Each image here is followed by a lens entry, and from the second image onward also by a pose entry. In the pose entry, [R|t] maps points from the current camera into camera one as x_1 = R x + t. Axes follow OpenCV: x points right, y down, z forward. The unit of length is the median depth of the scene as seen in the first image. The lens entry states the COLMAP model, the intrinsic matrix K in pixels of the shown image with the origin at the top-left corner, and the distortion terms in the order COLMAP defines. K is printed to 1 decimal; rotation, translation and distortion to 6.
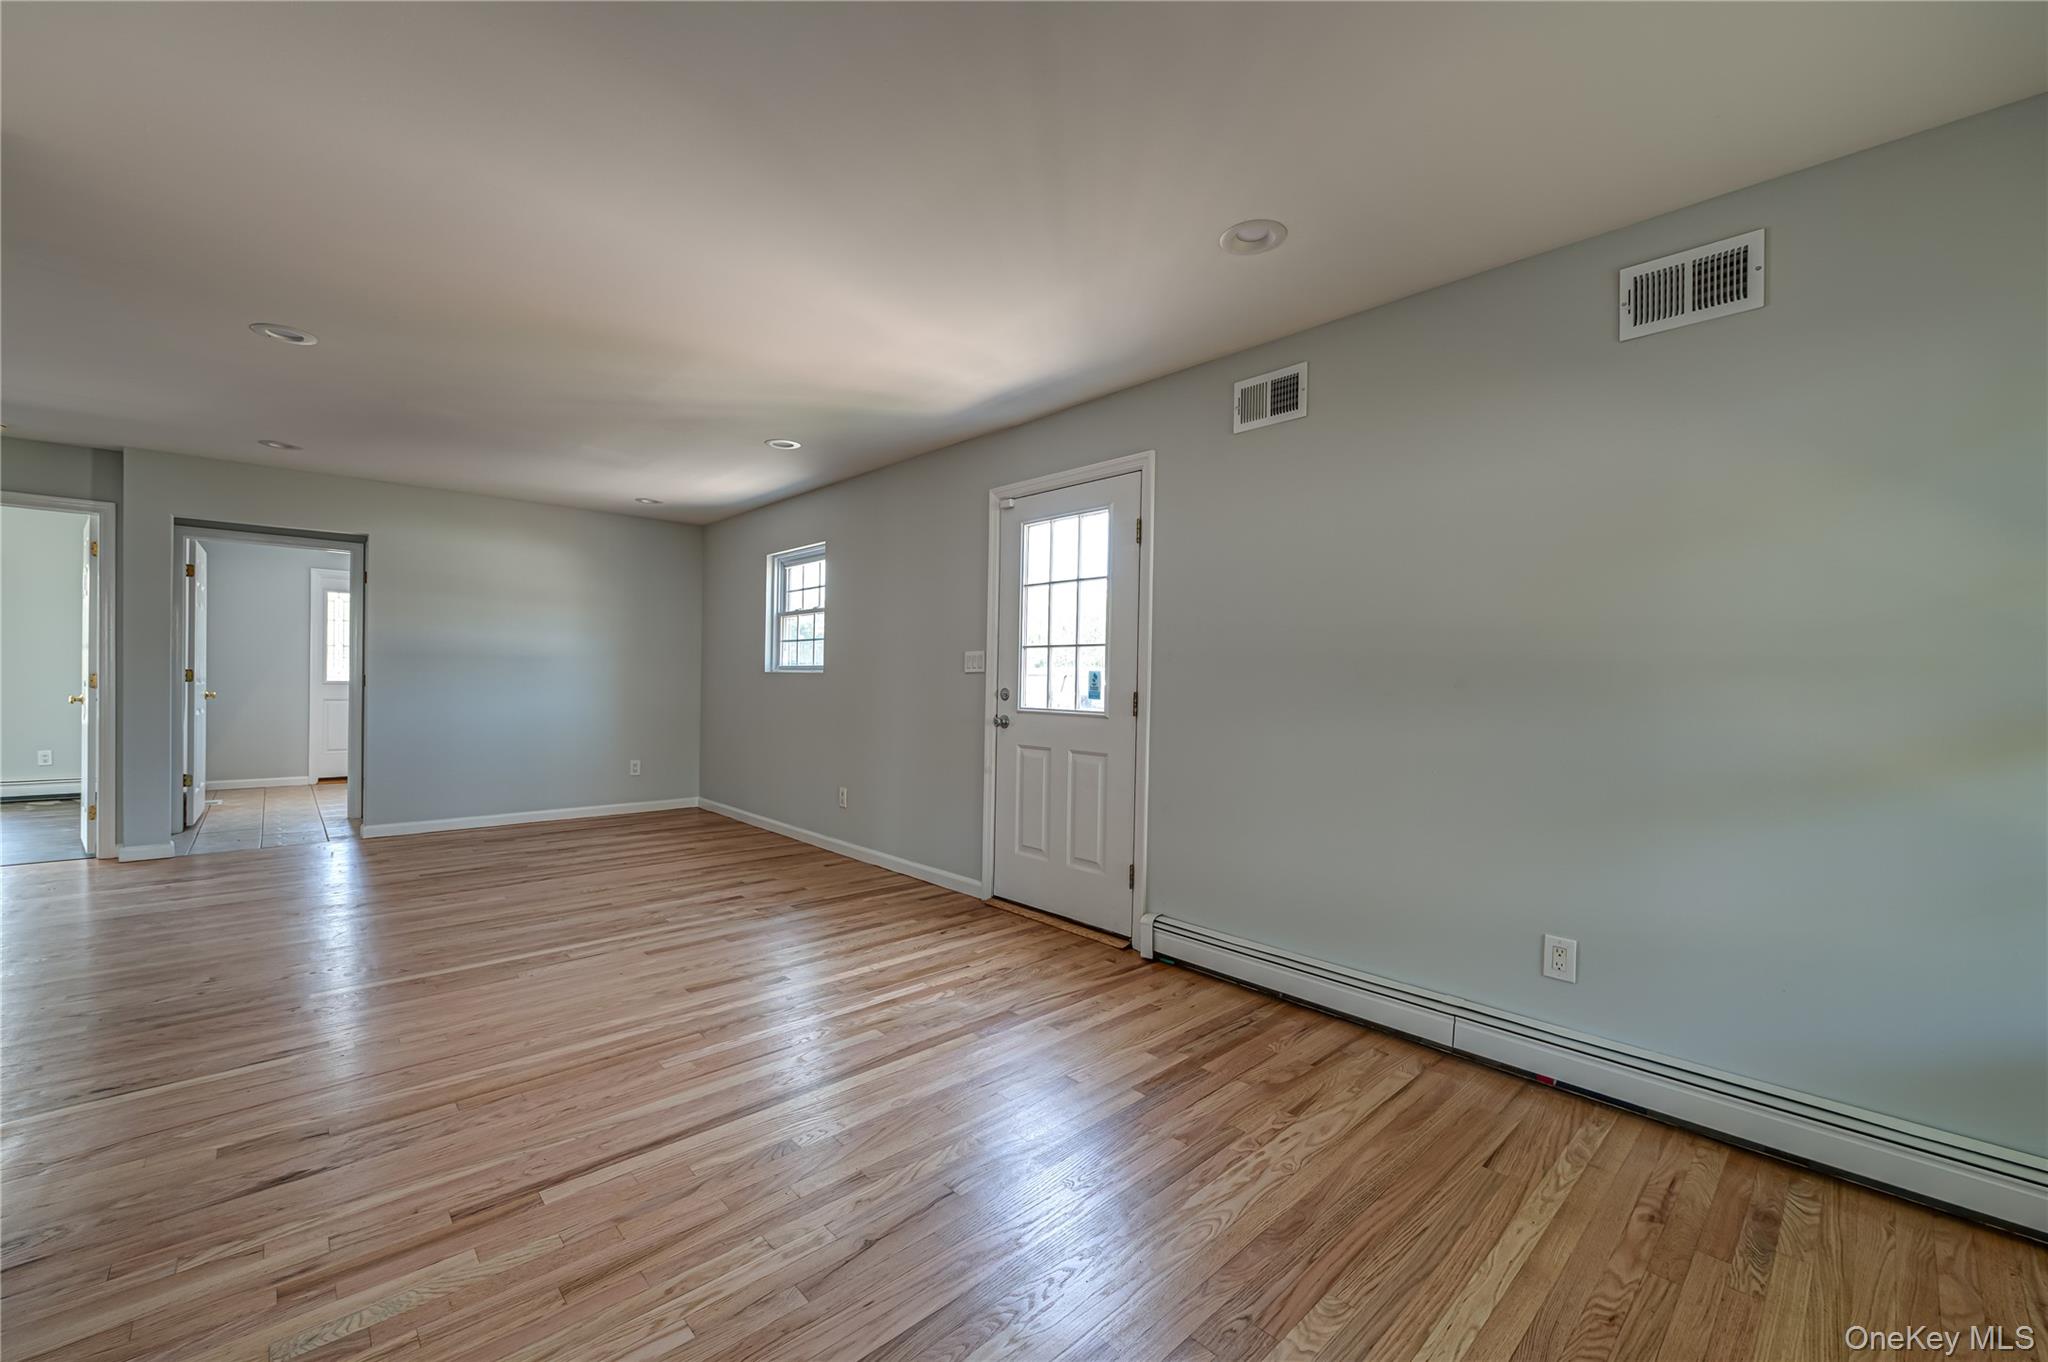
lens RADIAL K [[813.8, 0, 1014.5], [0, 813.8, 690.2], [0, 0, 1]] dist [-0.005711, 0.000964]
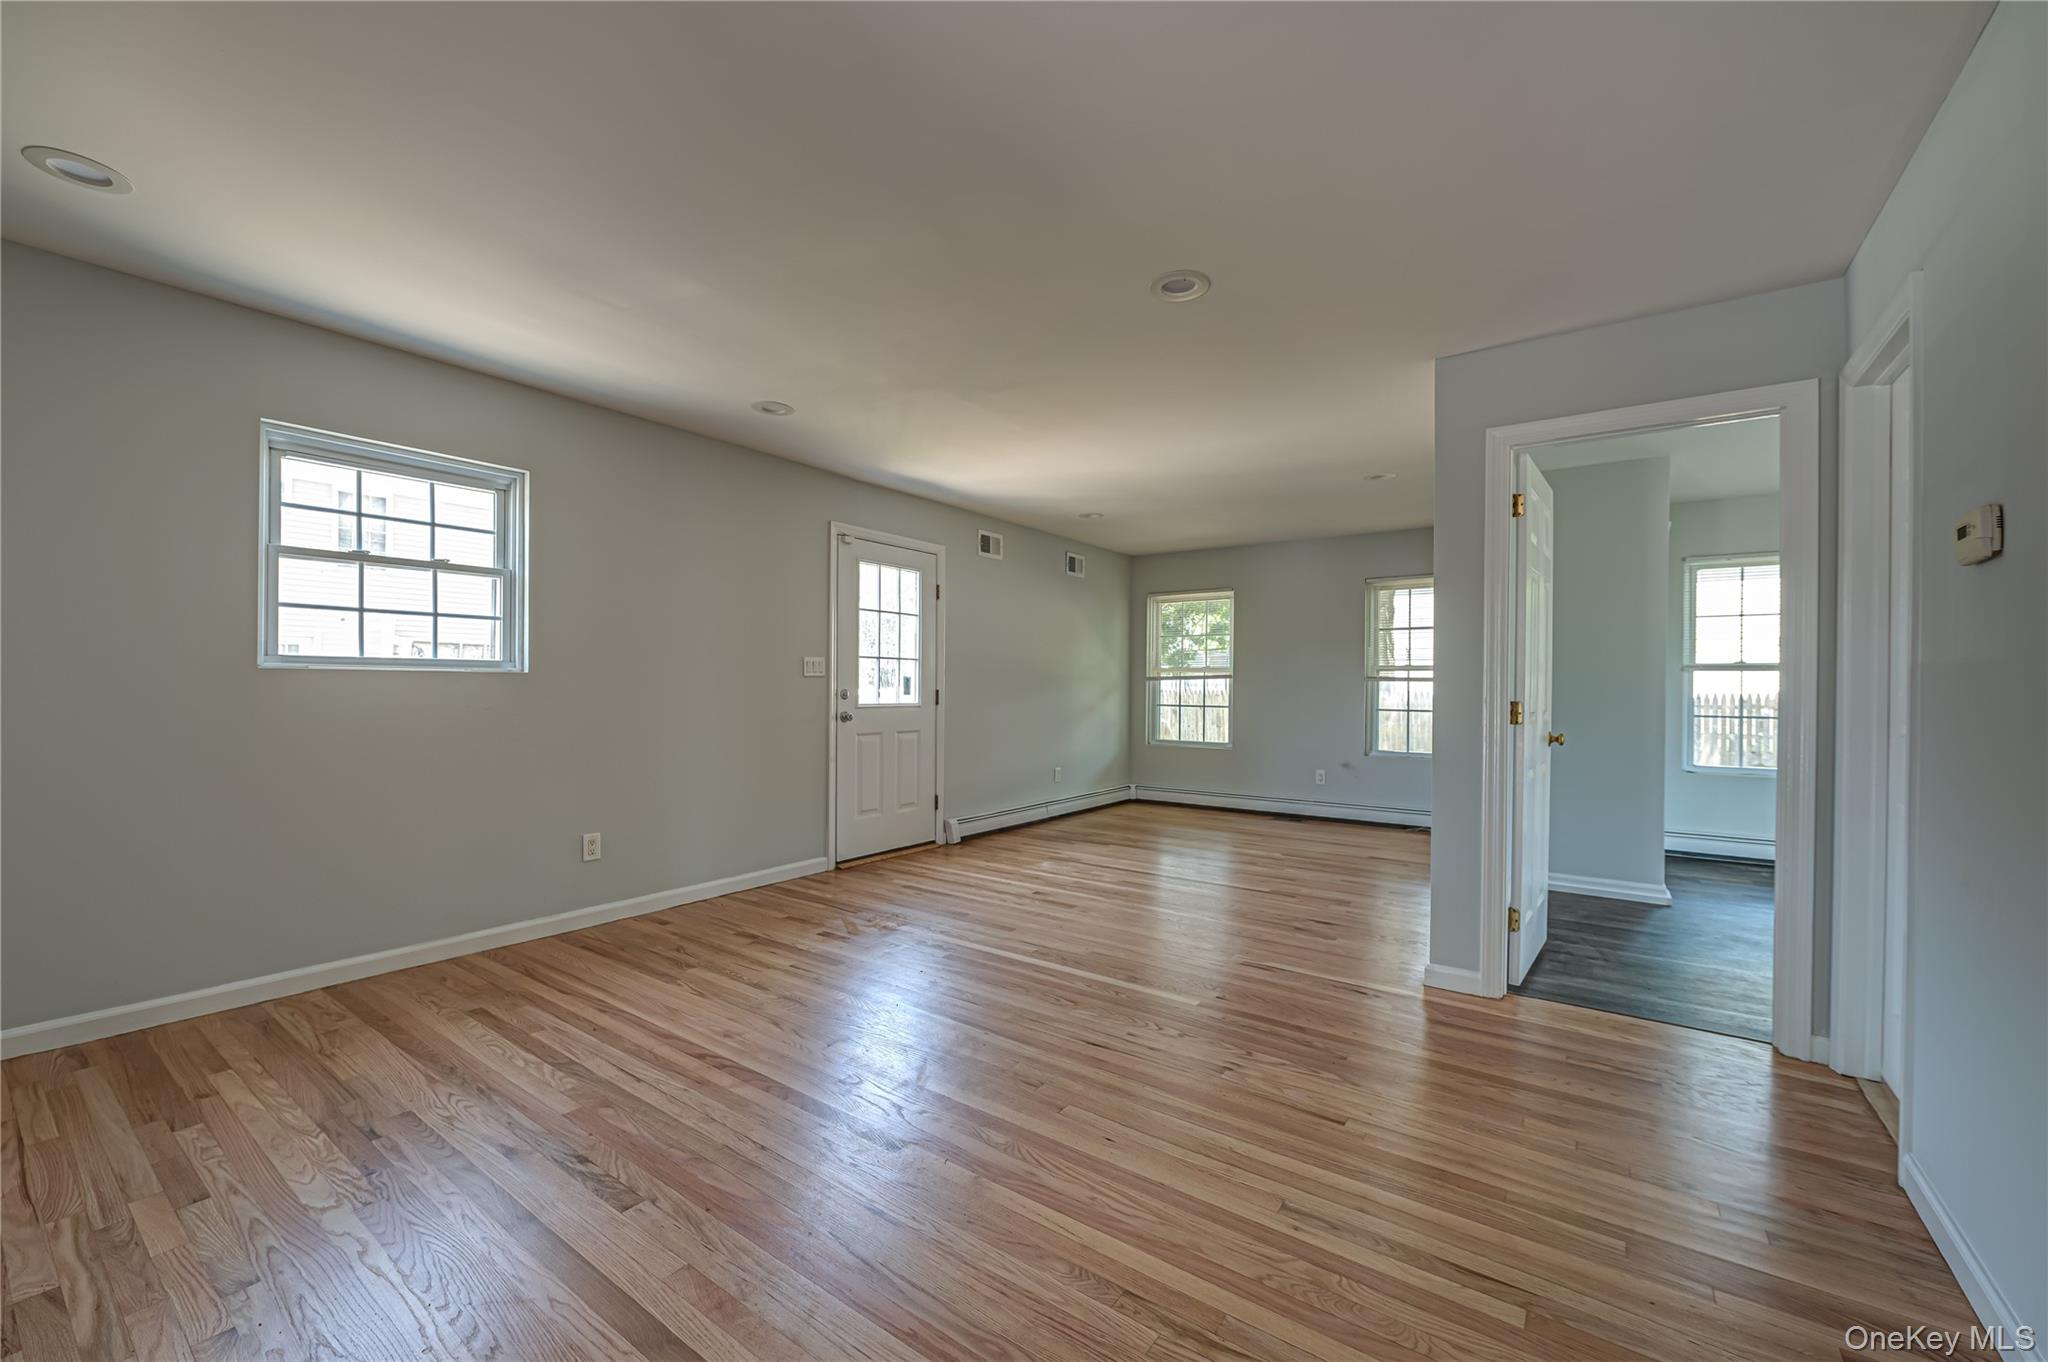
lens RADIAL K [[813.8, 0, 1017.5], [0, 813.8, 684.5], [0, 0, 1]] dist [-0.005711, 0.000964]
pose [[-0.198938, -0.014347, 0.979907, -1.362425], [0.001657, 0.999886, 0.014976, -0.029968], [-0.980011, 0.004603, -0.198892, 1.065566]]
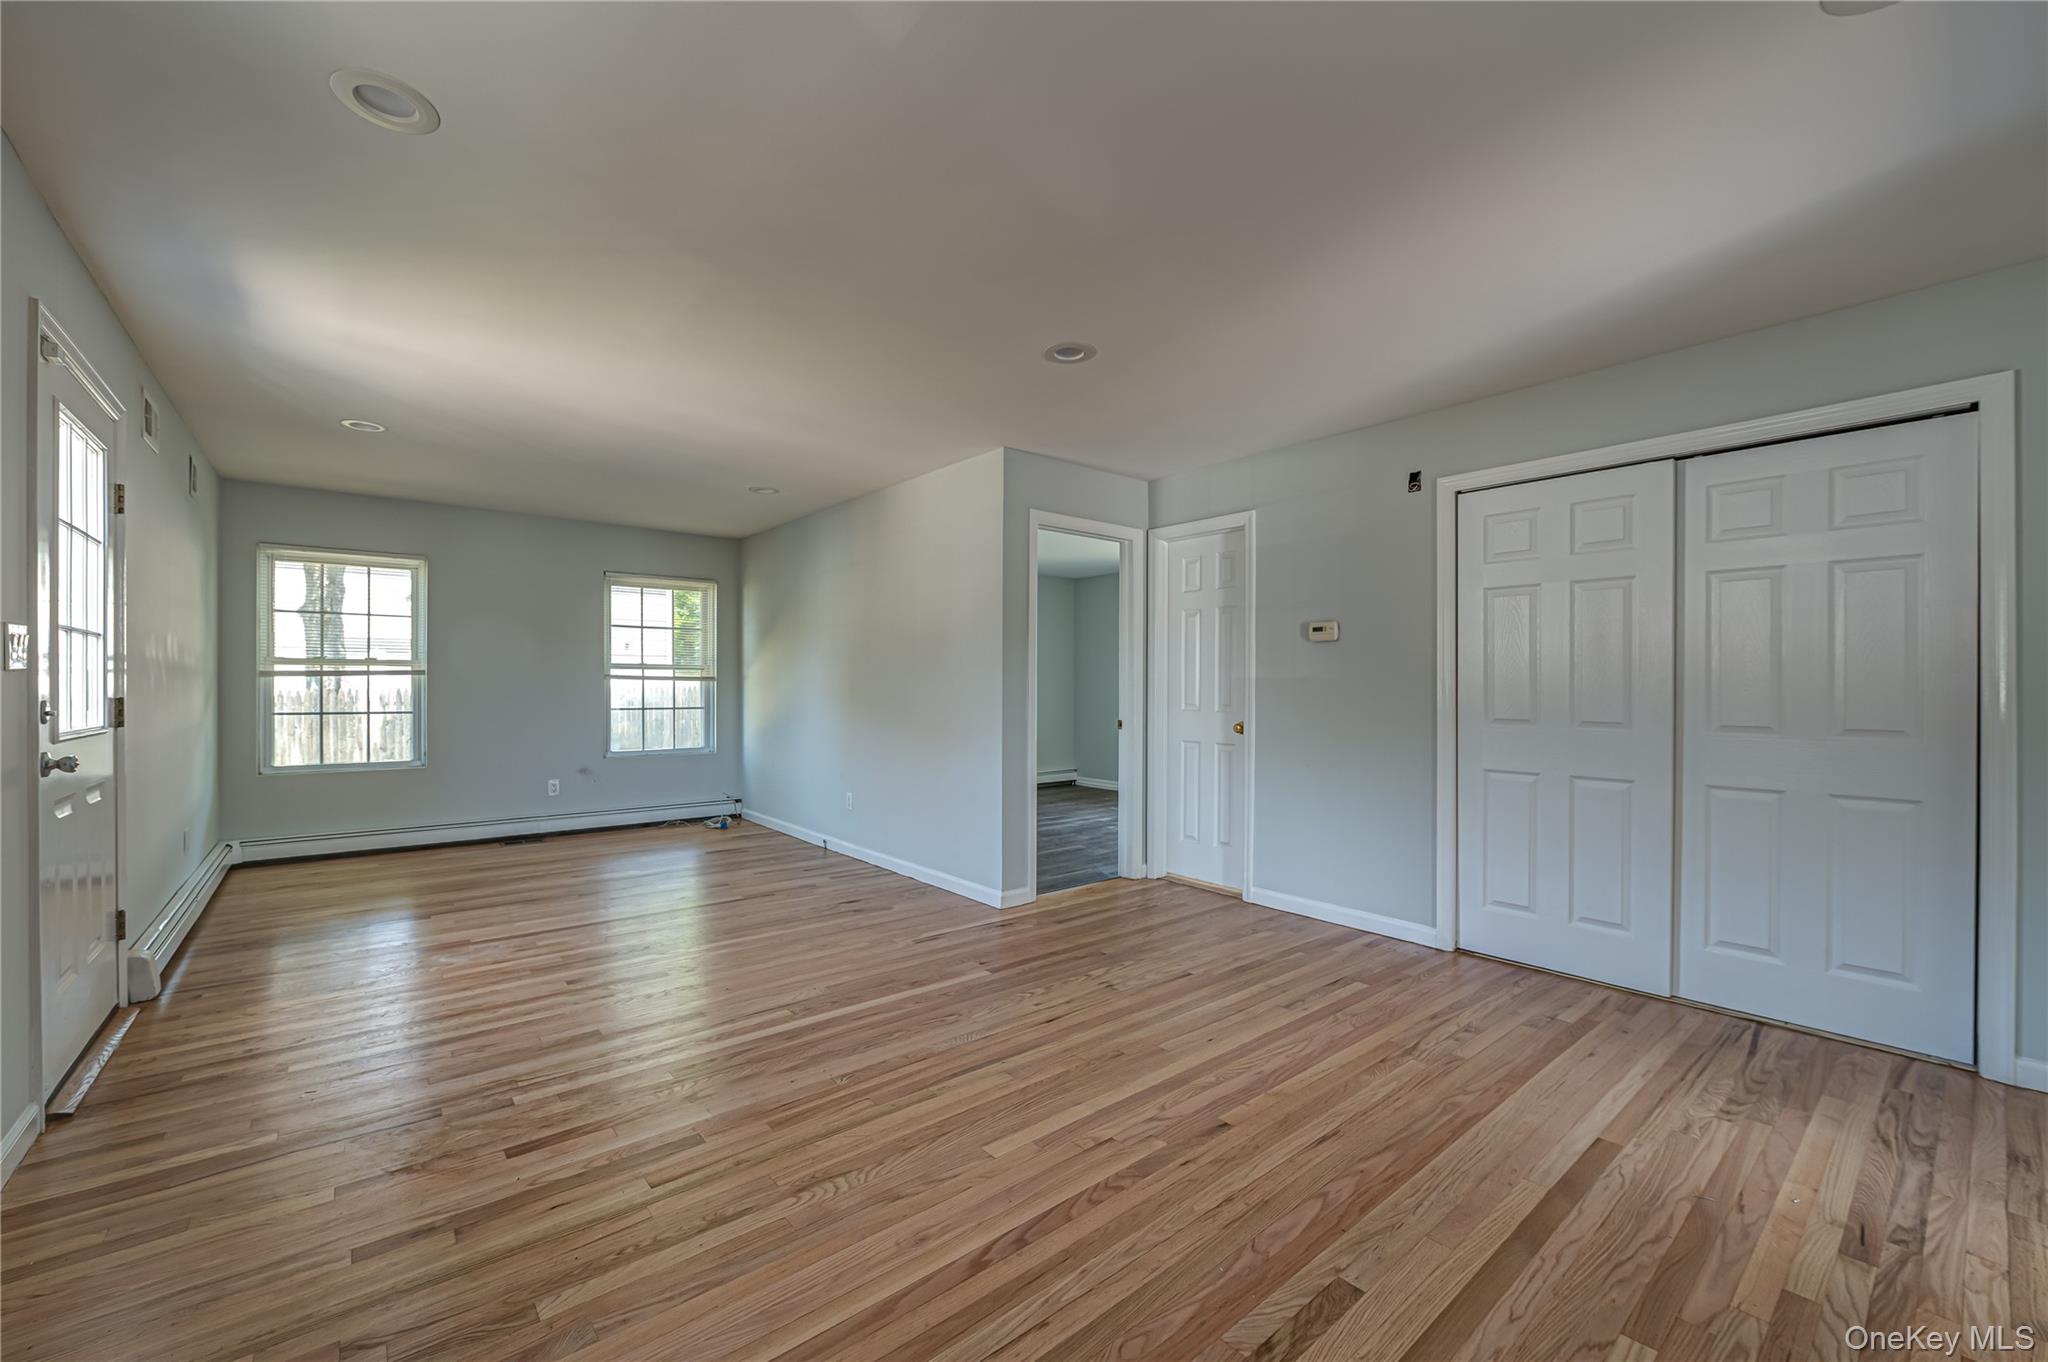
lens RADIAL K [[813.8, 0, 1019.5], [0, 813.8, 678.7], [0, 0, 1]] dist [-0.005711, 0.000964]
pose [[-0.998688, -0.017510, 0.048122, -0.716880], [-0.017391, 0.999845, 0.002895, -0.031290], [-0.048165, 0.002054, -0.998837, 1.606885]]
